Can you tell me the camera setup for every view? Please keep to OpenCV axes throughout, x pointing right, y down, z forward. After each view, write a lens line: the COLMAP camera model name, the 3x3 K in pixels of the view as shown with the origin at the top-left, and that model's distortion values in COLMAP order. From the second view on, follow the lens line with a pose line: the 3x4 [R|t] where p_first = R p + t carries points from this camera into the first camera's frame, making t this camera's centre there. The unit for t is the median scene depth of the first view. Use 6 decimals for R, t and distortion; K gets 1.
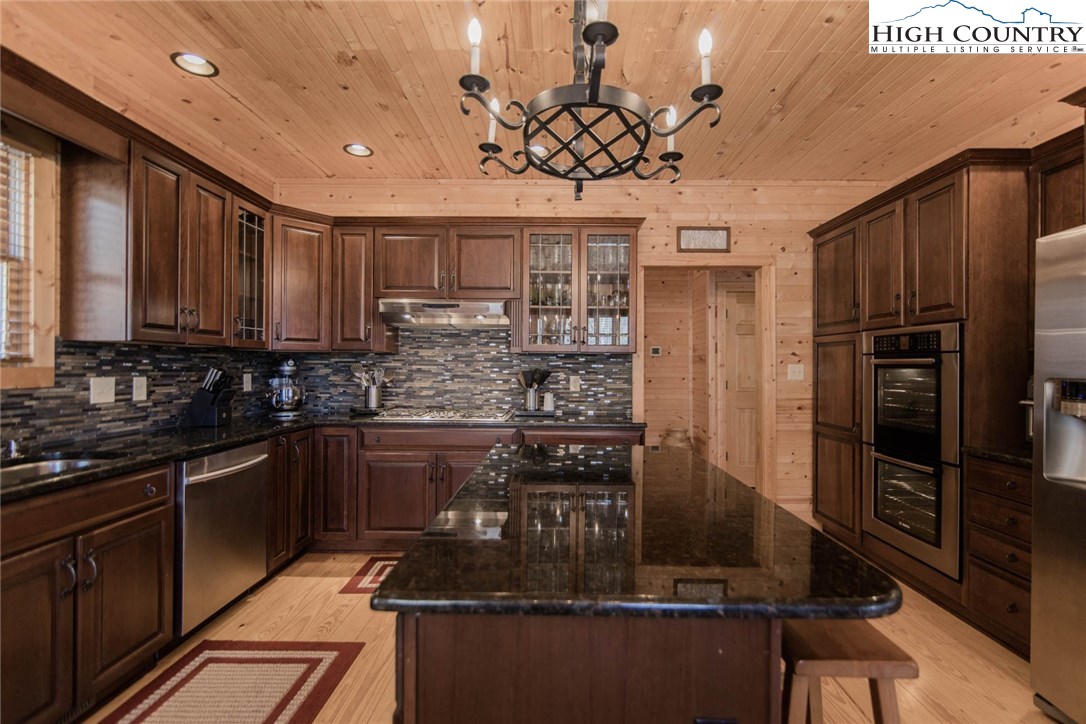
lens RADIAL K [[489.3, 0, 550.5], [0, 489.3, 365.2], [0, 0, 1]] dist [-0.001787, -0.000088]
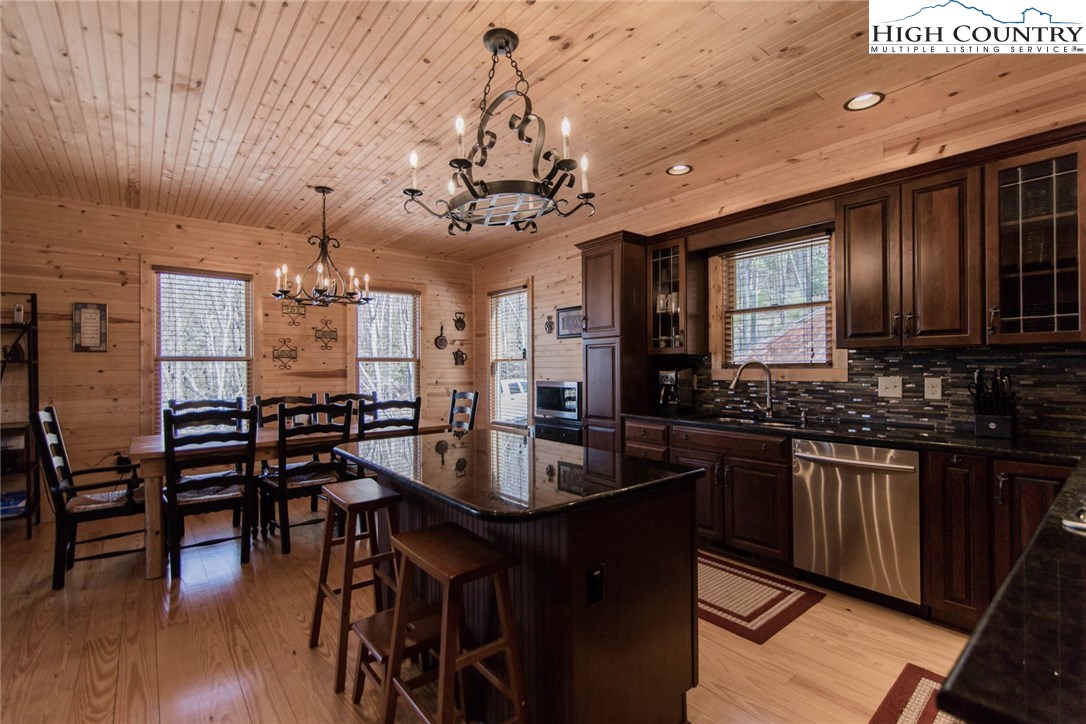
lens RADIAL K [[489.3, 0, 550.5], [0, 489.3, 365.2], [0, 0, 1]] dist [-0.001787, -0.000088]
pose [[-0.758783, -0.008628, -0.651287, 0.553659], [-0.001991, 0.999938, -0.010928, 0.010532], [0.651341, -0.006996, -0.758753, 1.365704]]
